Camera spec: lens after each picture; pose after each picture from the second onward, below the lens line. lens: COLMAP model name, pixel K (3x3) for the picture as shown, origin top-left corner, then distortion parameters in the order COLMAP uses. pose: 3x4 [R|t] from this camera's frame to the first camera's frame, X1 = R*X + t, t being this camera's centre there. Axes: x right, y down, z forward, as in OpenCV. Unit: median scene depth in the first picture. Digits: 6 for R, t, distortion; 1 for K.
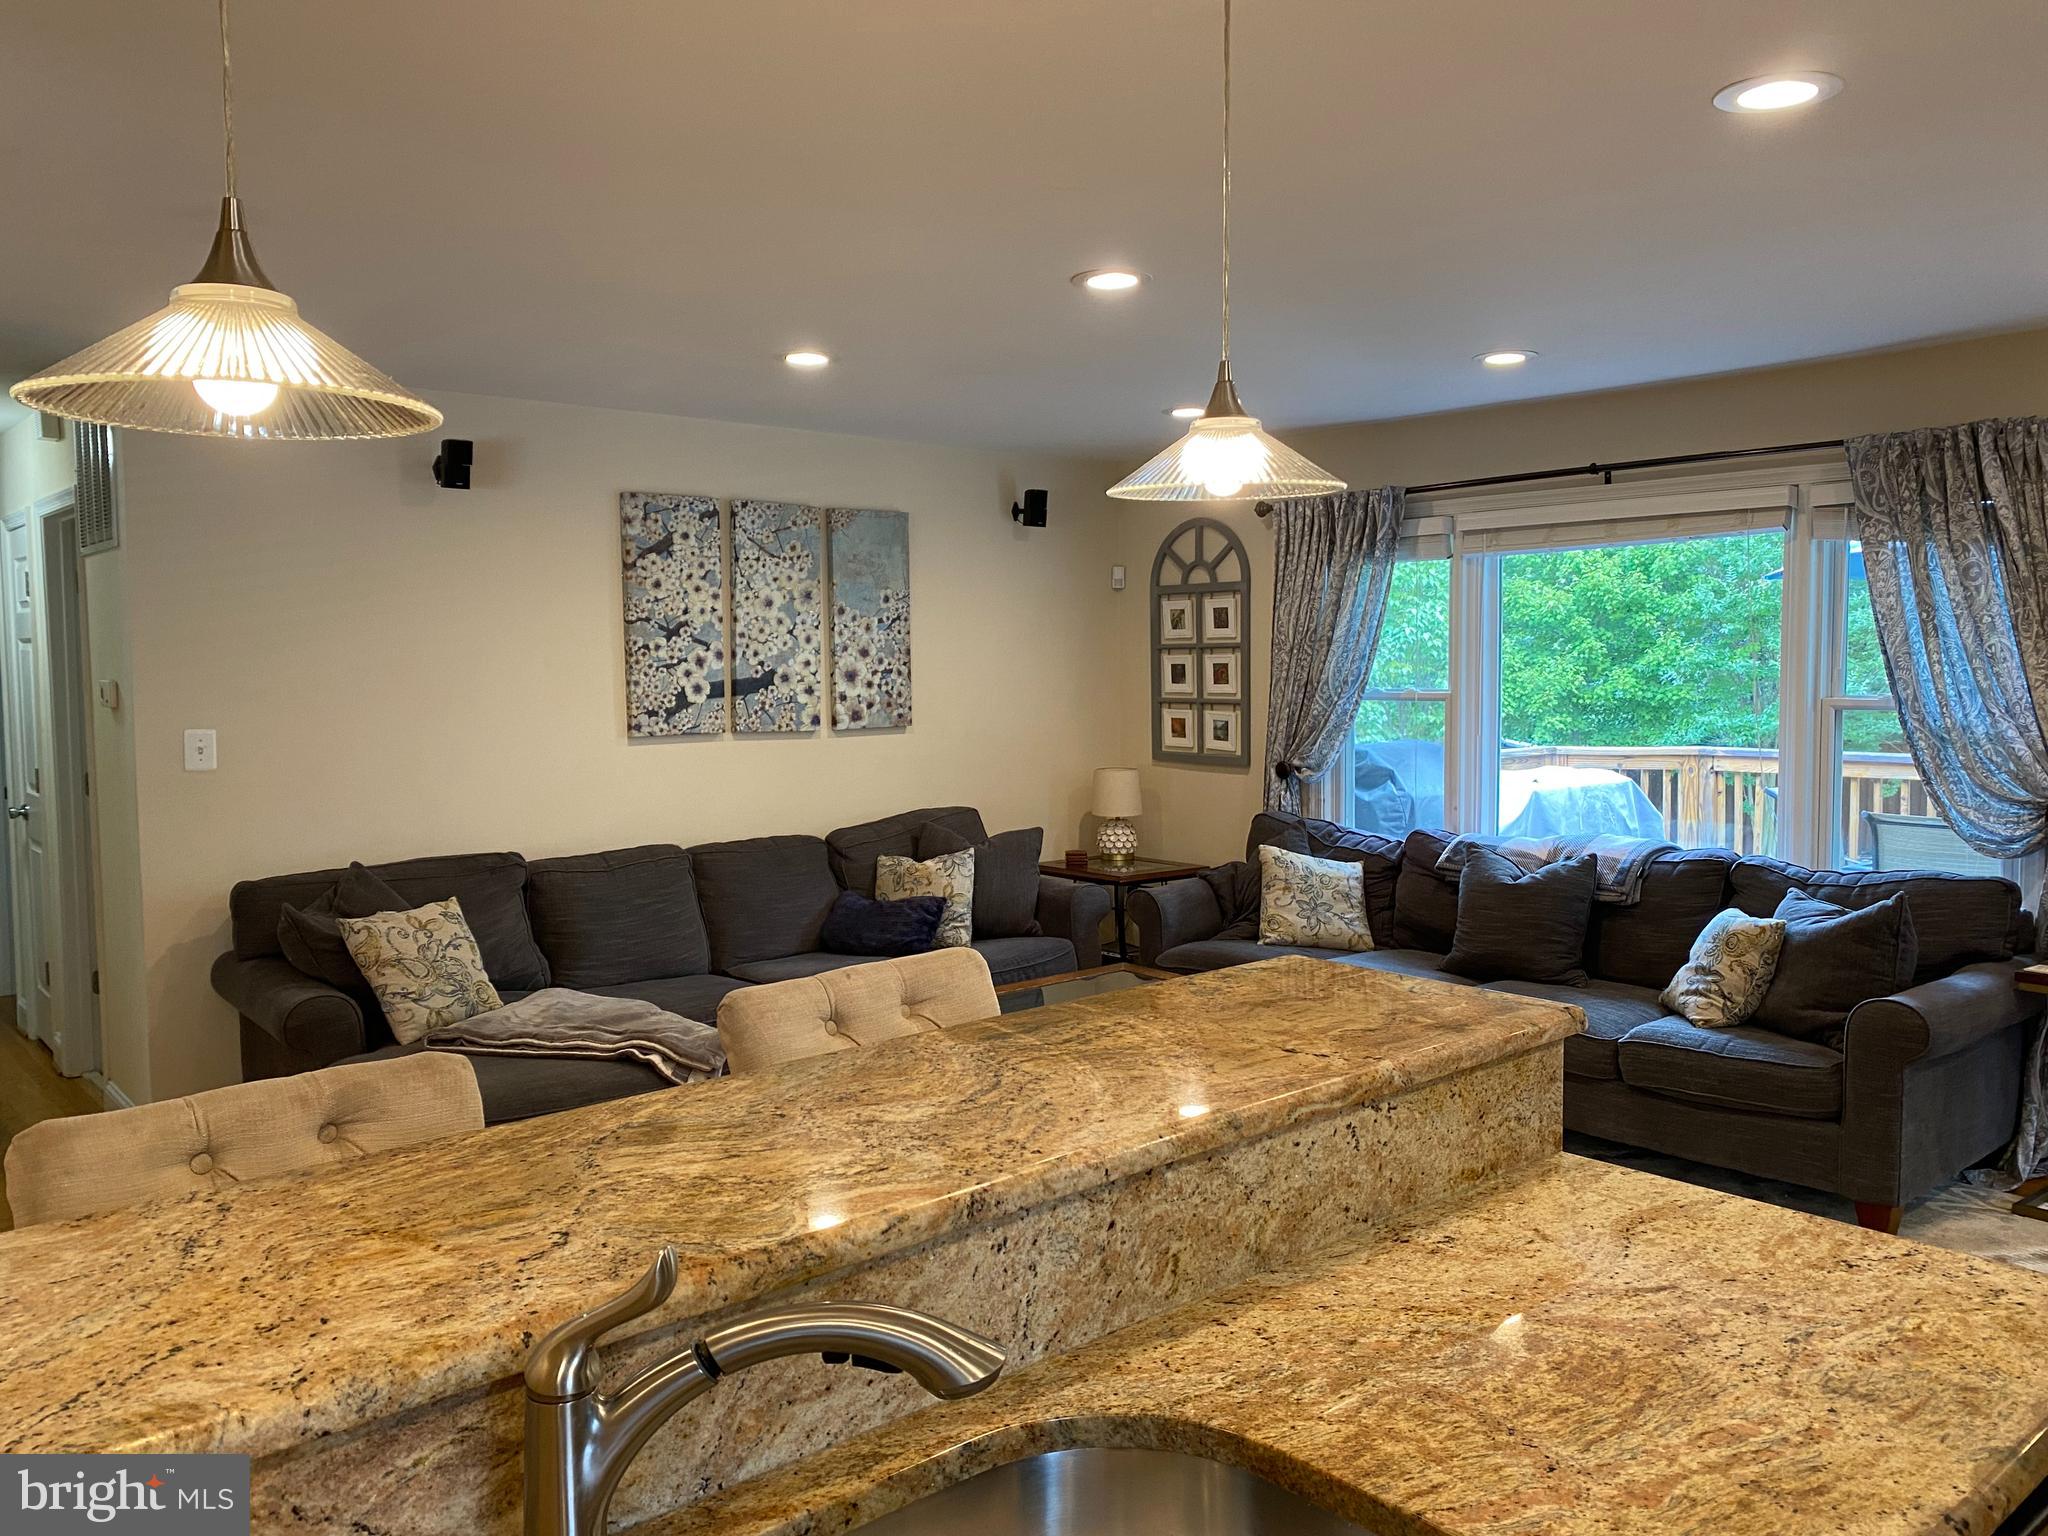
lens RADIAL K [[1566.2, 0, 999.6], [0, 1566.2, 759.5], [0, 0, 1]] dist [0.043752, -0.051068]
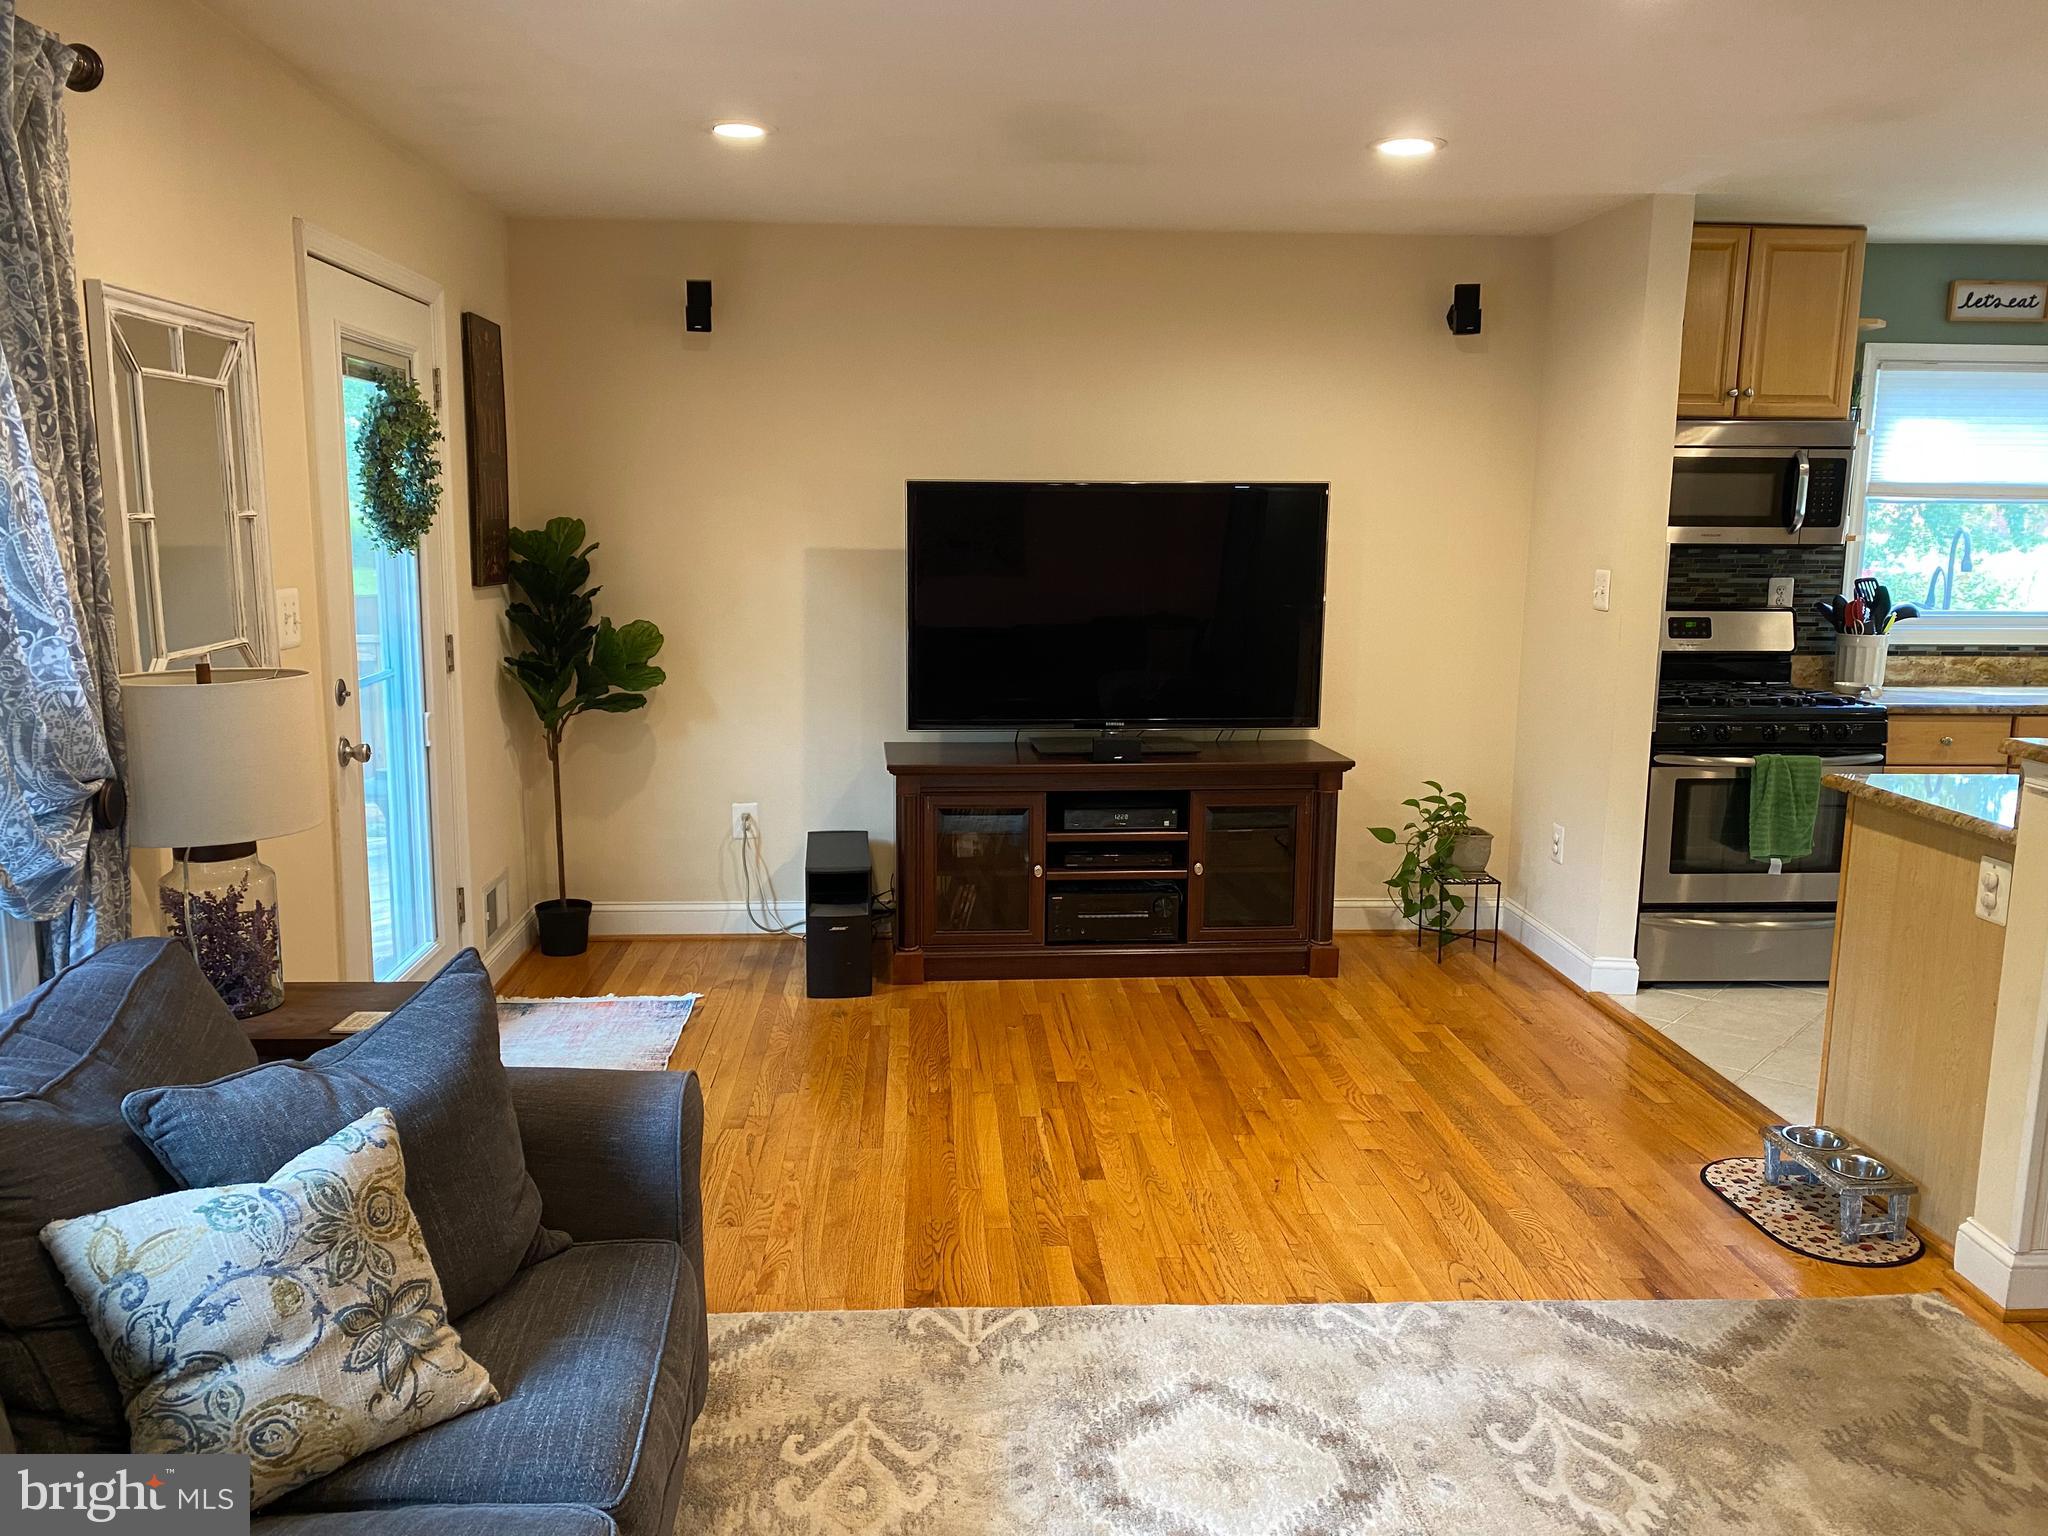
lens RADIAL K [[1566.2, 0, 988.9], [0, 1566.2, 765.6], [0, 0, 1]] dist [0.043752, -0.051068]
pose [[-0.798669, -0.092287, 0.594652, 0.089125], [0.039778, 0.977913, 0.205193, -0.065028], [-0.600455, 0.187535, -0.777357, 1.042461]]
